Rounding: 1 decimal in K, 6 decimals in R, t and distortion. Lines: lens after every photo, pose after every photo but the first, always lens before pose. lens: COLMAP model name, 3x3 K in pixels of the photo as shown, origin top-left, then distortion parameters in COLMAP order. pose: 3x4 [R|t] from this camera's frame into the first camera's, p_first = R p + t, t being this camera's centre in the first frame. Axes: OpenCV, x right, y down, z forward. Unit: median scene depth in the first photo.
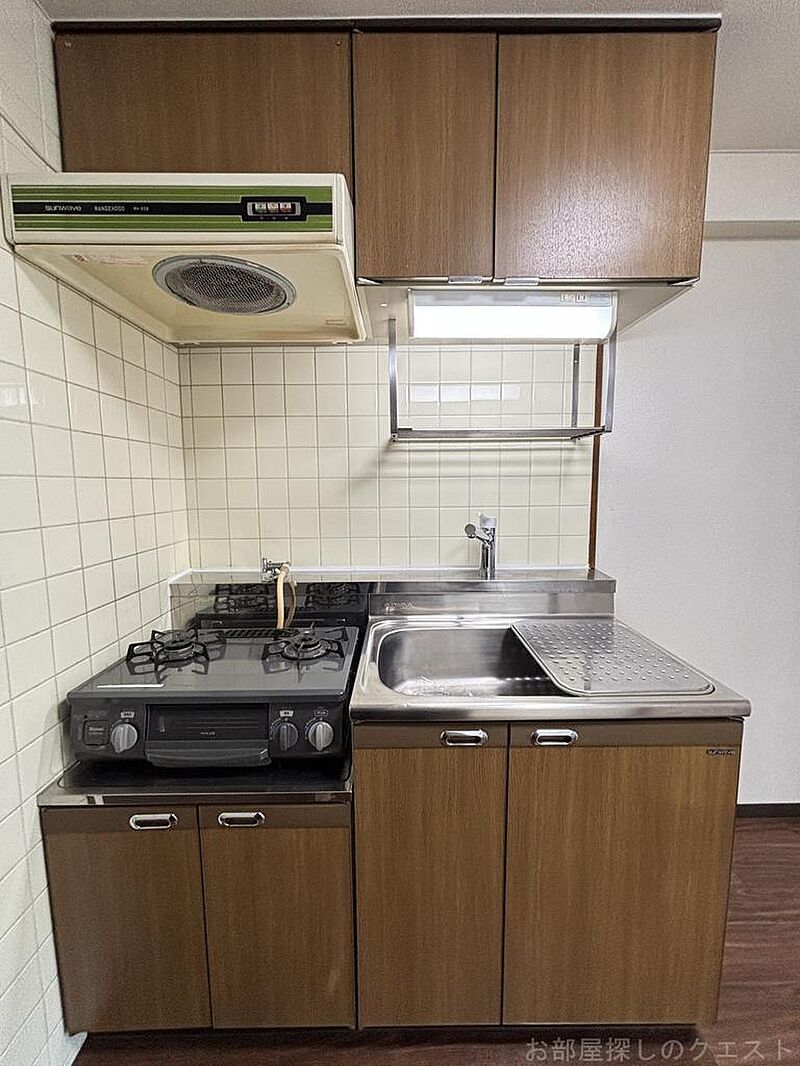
lens RADIAL K [[429.2, 0, 399.1], [0, 429.2, 531.6], [0, 0, 1]] dist [-0.000055, 0.000678]
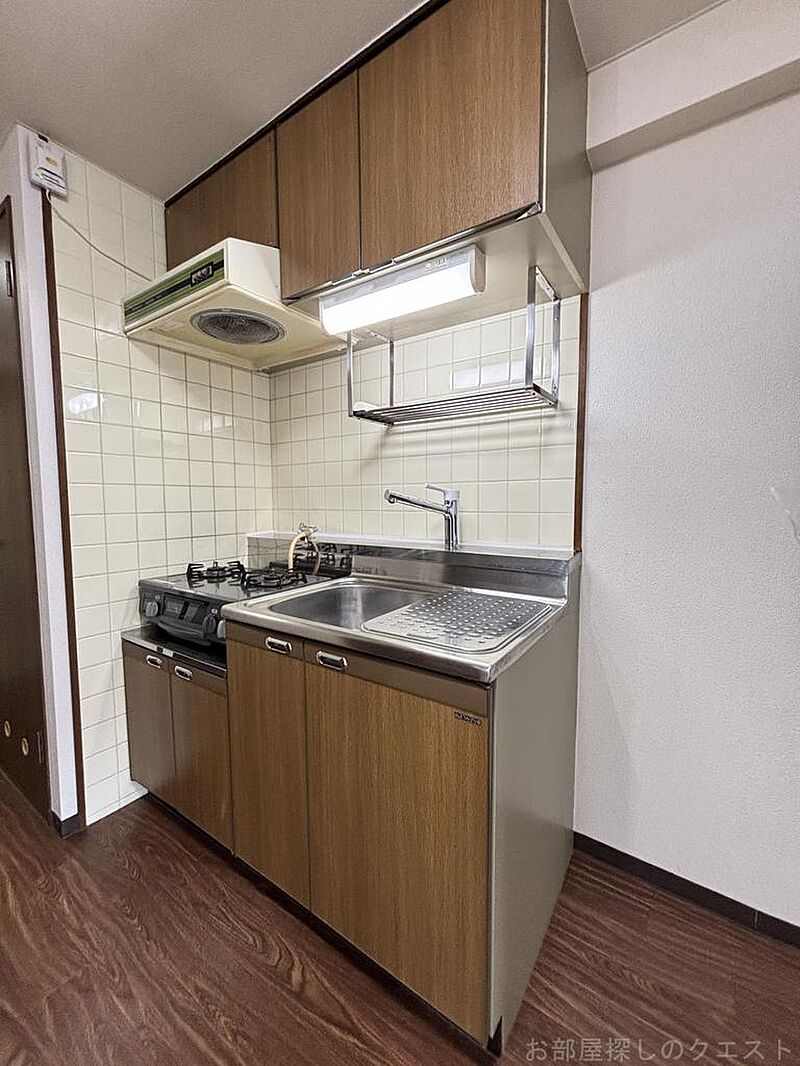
lens RADIAL K [[429.2, 0, 399.0], [0, 429.2, 530.8], [0, 0, 1]] dist [-0.000055, 0.000678]
pose [[0.824462, 0.047627, -0.563909, 0.730738], [-0.064551, 0.997863, -0.010098, 0.086632], [0.562224, 0.044726, 0.825775, 0.095619]]
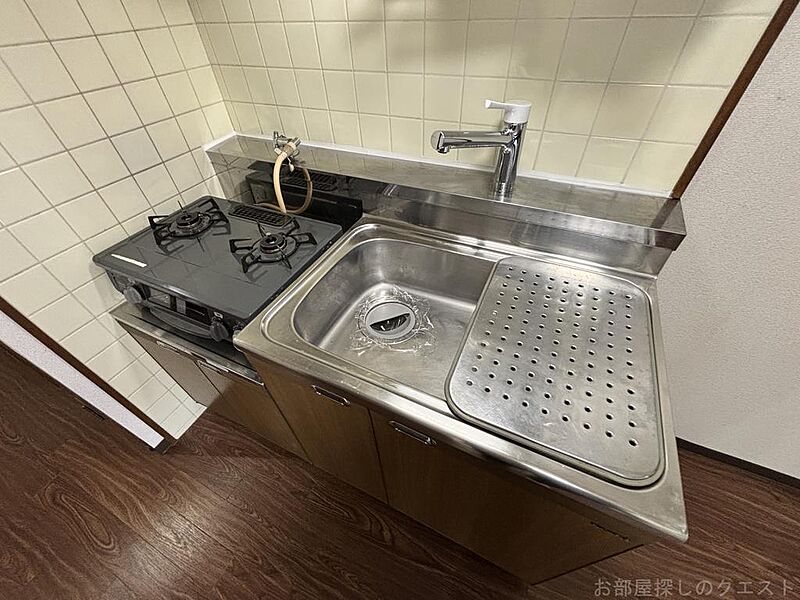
lens RADIAL K [[322.1, 0, 396.6], [0, 322.1, 302.1], [0, 0, 1]] dist [-0.000055, 0.000678]
pose [[0.901660, 0.283707, -0.326374, 0.307397], [-0.018966, 0.779933, 0.625576, -0.108987], [0.432030, -0.557866, 0.708615, 0.419406]]
